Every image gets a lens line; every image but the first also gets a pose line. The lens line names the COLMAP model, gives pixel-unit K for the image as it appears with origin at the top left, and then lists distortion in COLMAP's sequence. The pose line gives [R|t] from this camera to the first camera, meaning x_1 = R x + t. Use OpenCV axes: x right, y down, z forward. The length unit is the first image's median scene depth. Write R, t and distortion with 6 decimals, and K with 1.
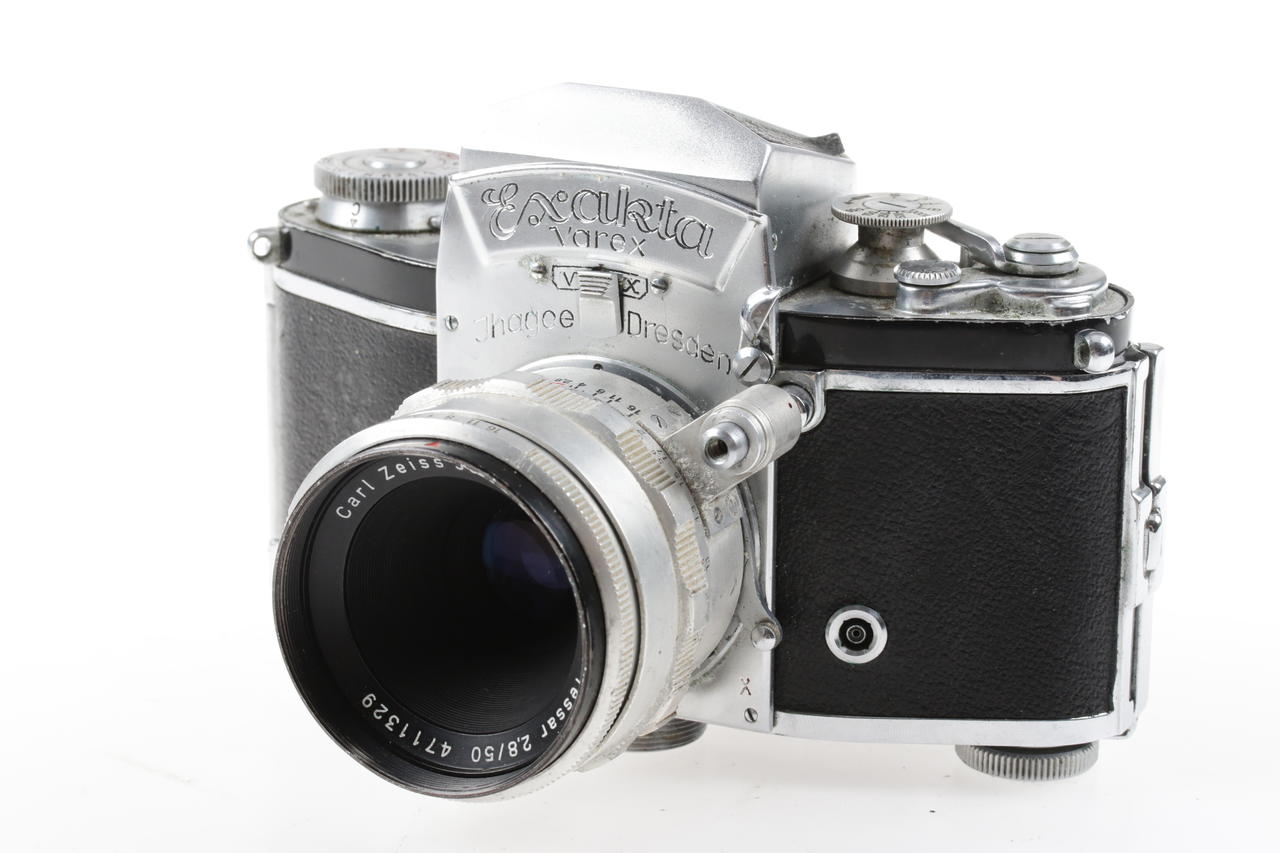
lens RADIAL K [[3506.5, 0, 640.0], [0, 3506.5, 476.0], [0, 0, 1]] dist [1.106161, -0.040155]
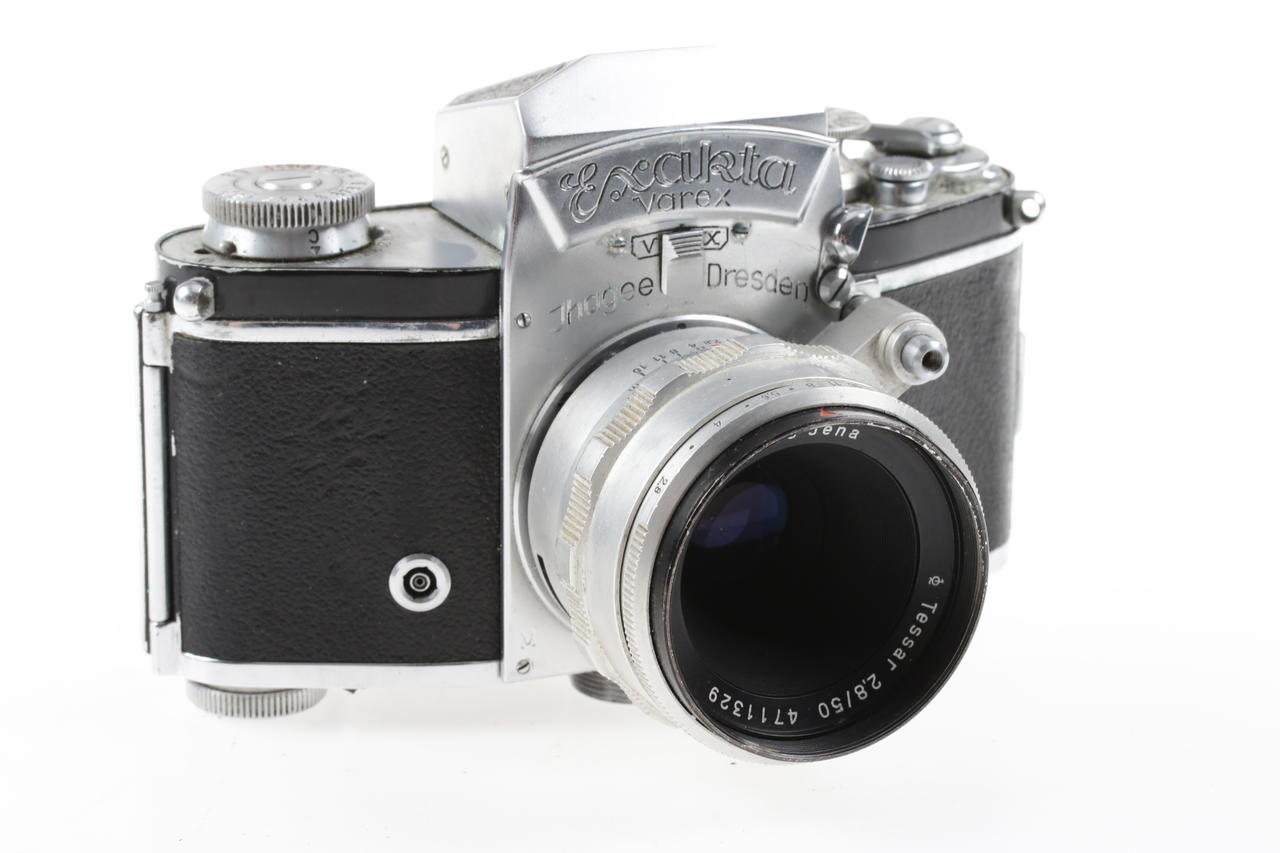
lens RADIAL K [[3588.4, 0, 640.0], [0, 3588.4, 426.5], [0, 0, 1]] dist [0.669772, 0.019579]
pose [[0.597854, -0.229619, 0.768014, -0.827898], [0.217168, 0.968661, 0.120556, -0.131862], [-0.771627, 0.094713, 0.628984, 0.374227]]
